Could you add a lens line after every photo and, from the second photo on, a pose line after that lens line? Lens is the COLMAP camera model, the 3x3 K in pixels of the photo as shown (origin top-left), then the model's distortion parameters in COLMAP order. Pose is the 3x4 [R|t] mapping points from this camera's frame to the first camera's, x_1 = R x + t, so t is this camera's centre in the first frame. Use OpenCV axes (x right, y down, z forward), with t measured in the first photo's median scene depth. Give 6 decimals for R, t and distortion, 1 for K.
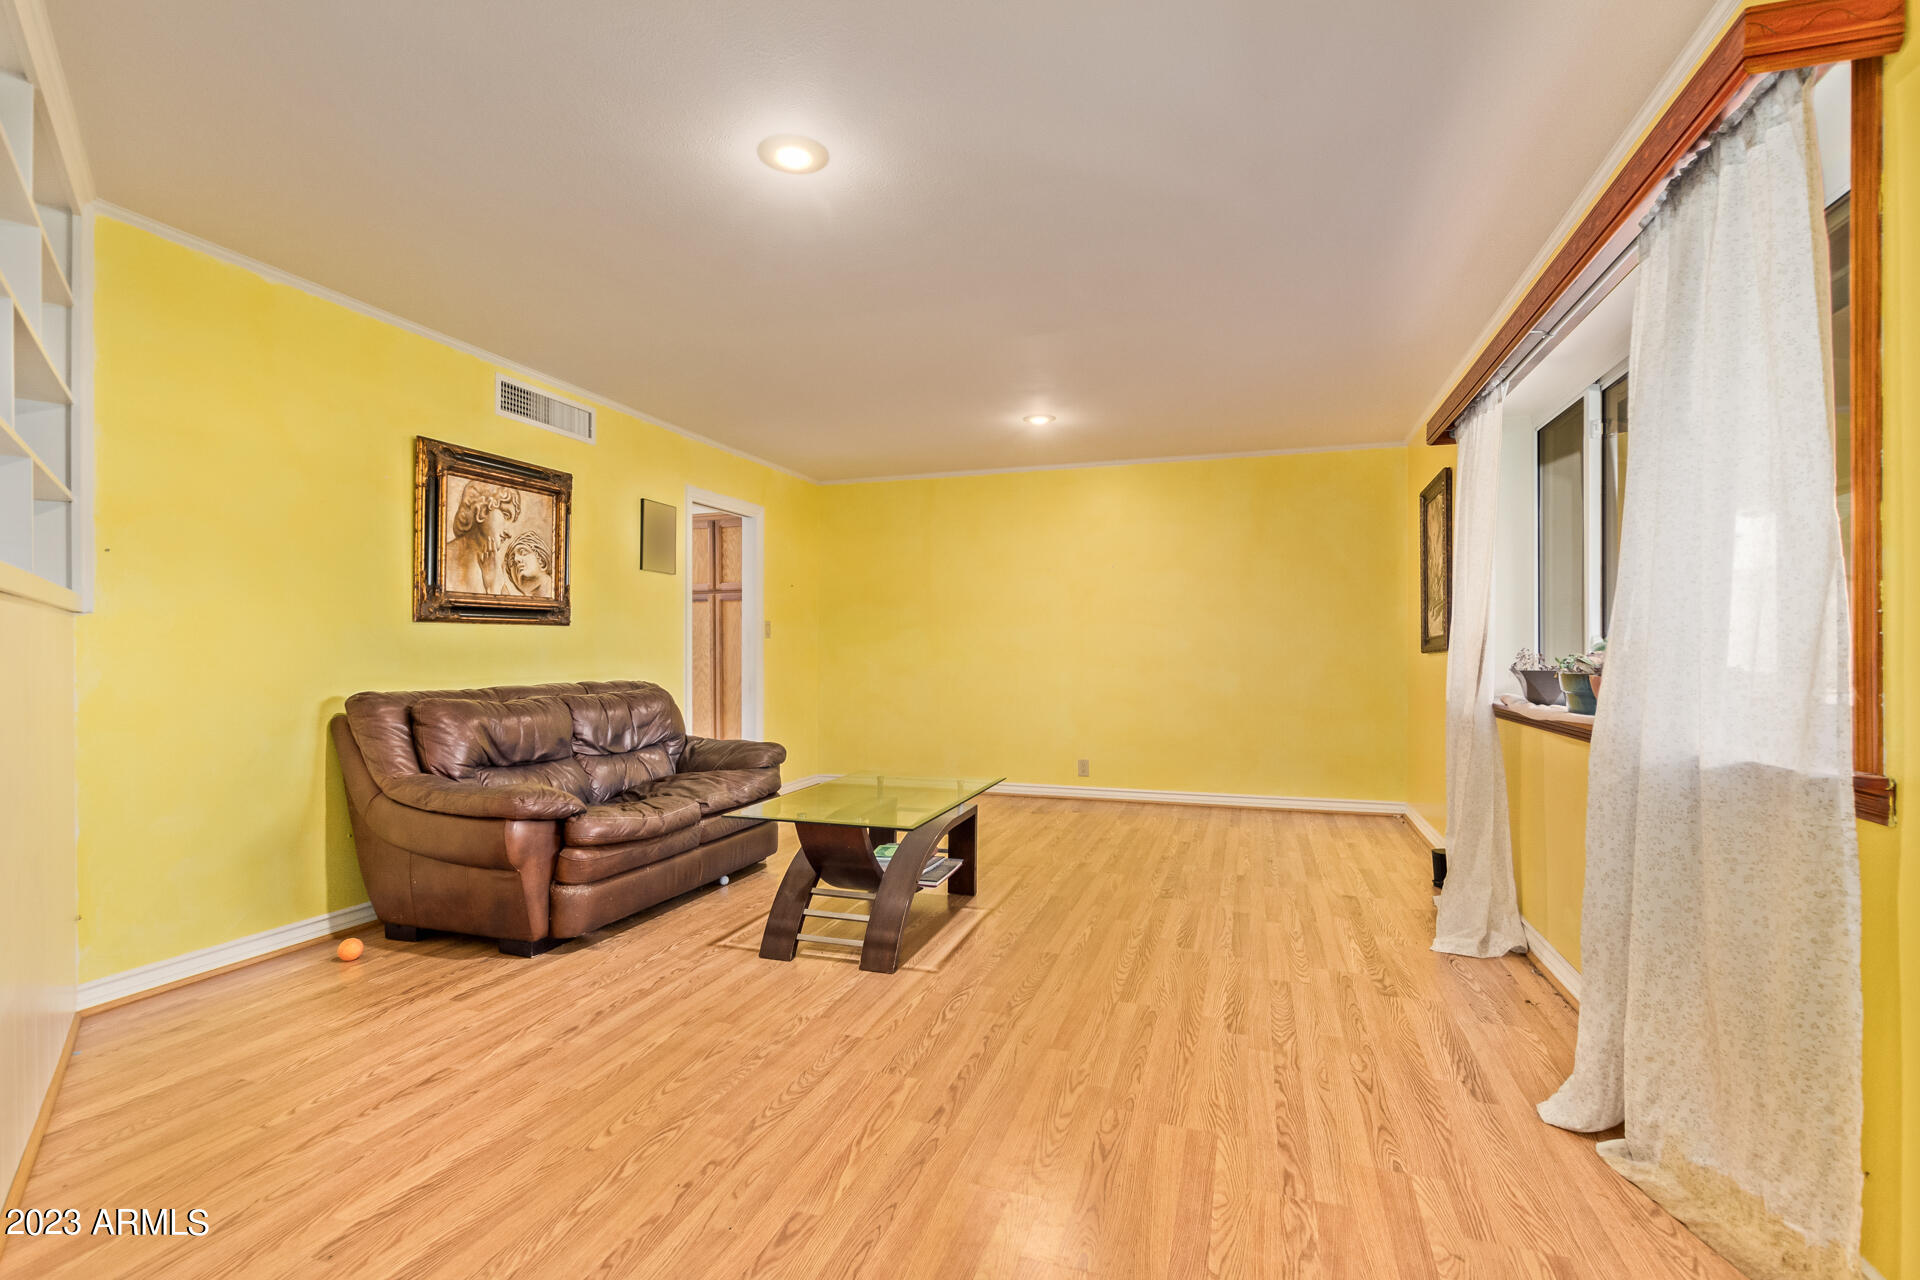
lens RADIAL K [[880.0, 0, 952.5], [0, 880.0, 646.9], [0, 0, 1]] dist [0.004304, 0.000455]
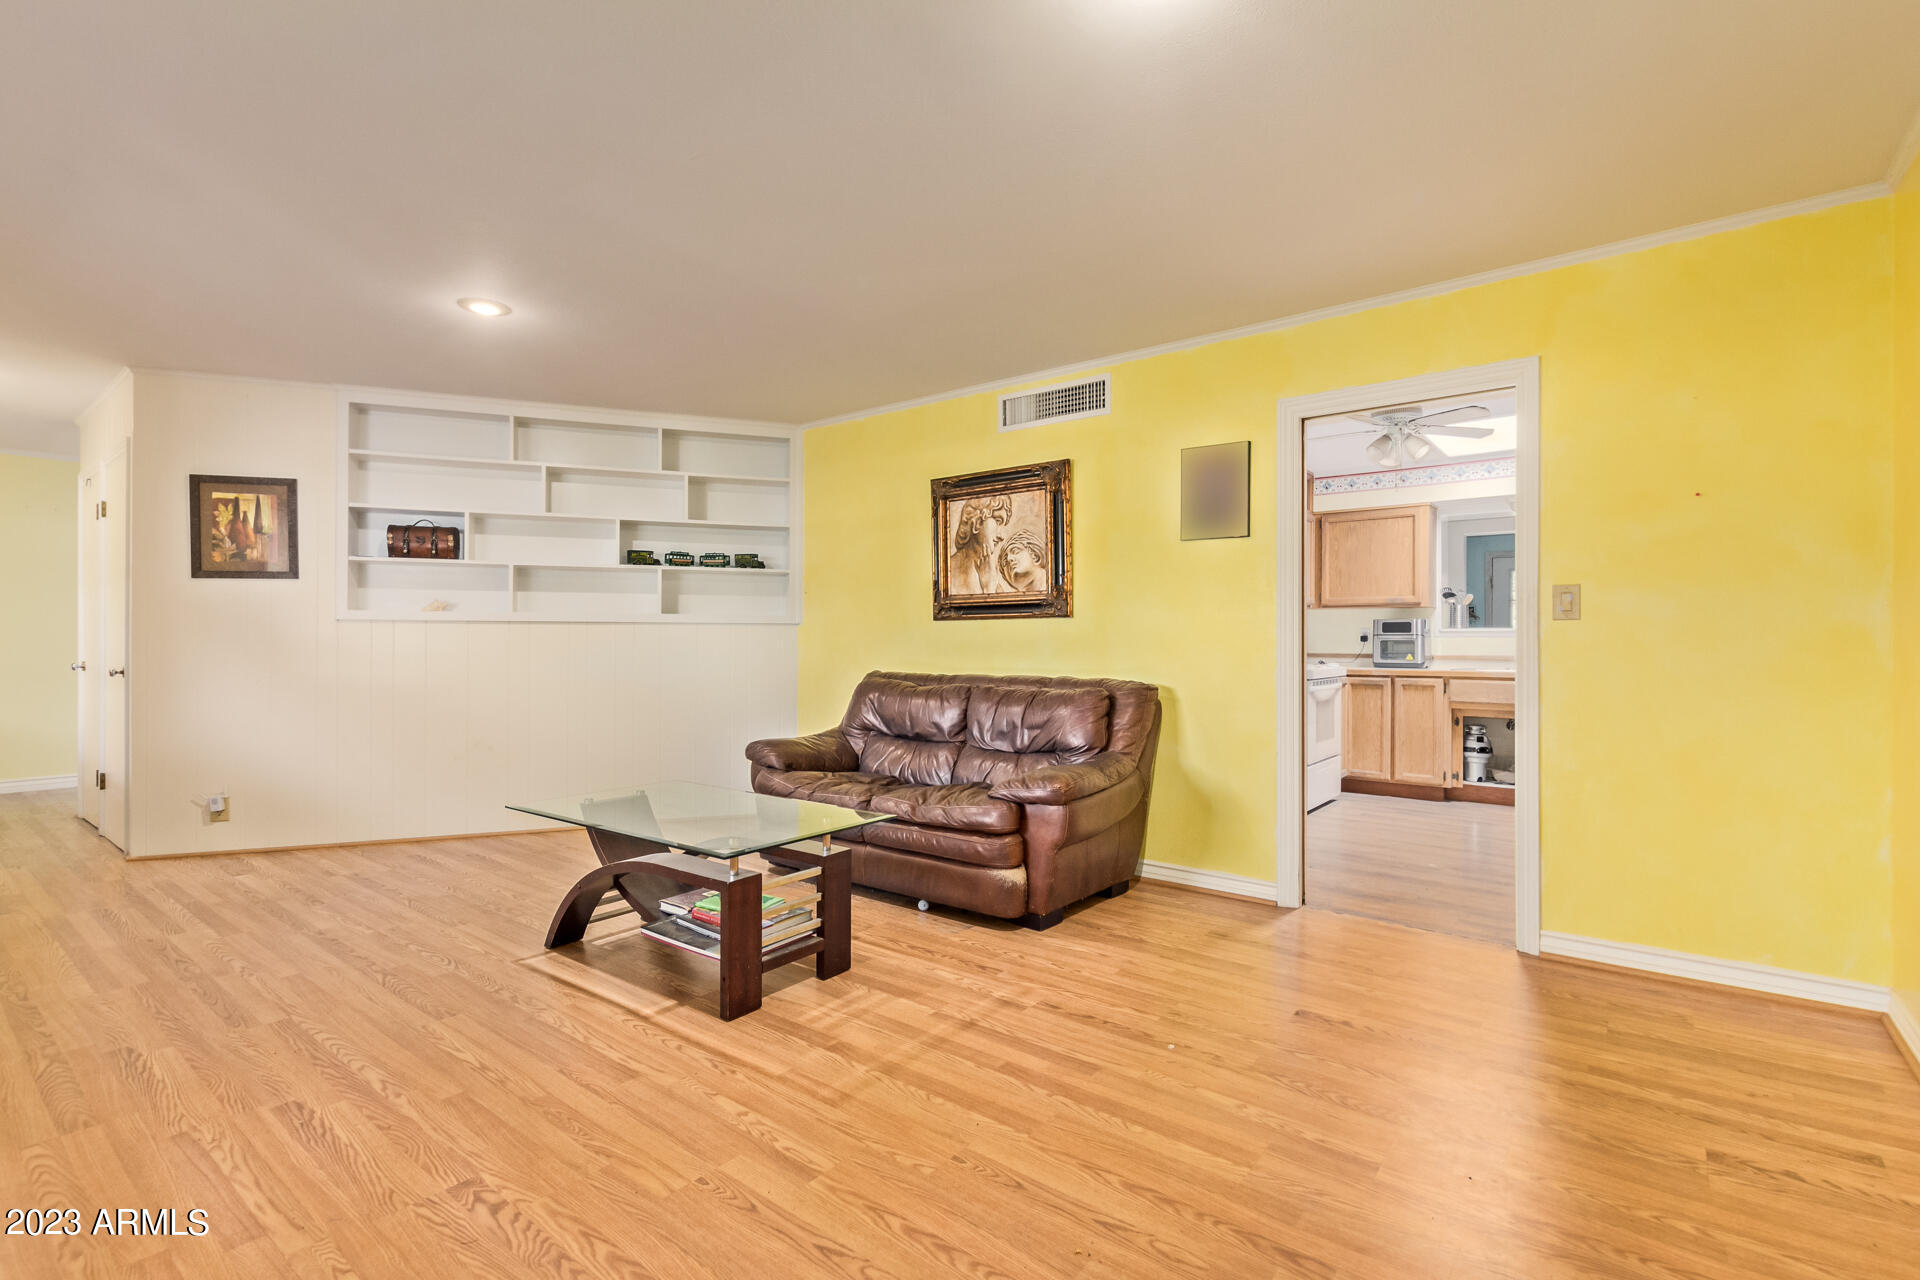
lens RADIAL K [[865.4, 0, 942.6], [0, 865.4, 637.4], [0, 0, 1]] dist [0.001607, -0.001060]
pose [[-0.329818, -0.001878, -0.944043, 0.565357], [0.001009, 0.999997, -0.002342, -0.000211], [0.944044, -0.001725, -0.329815, 1.335421]]
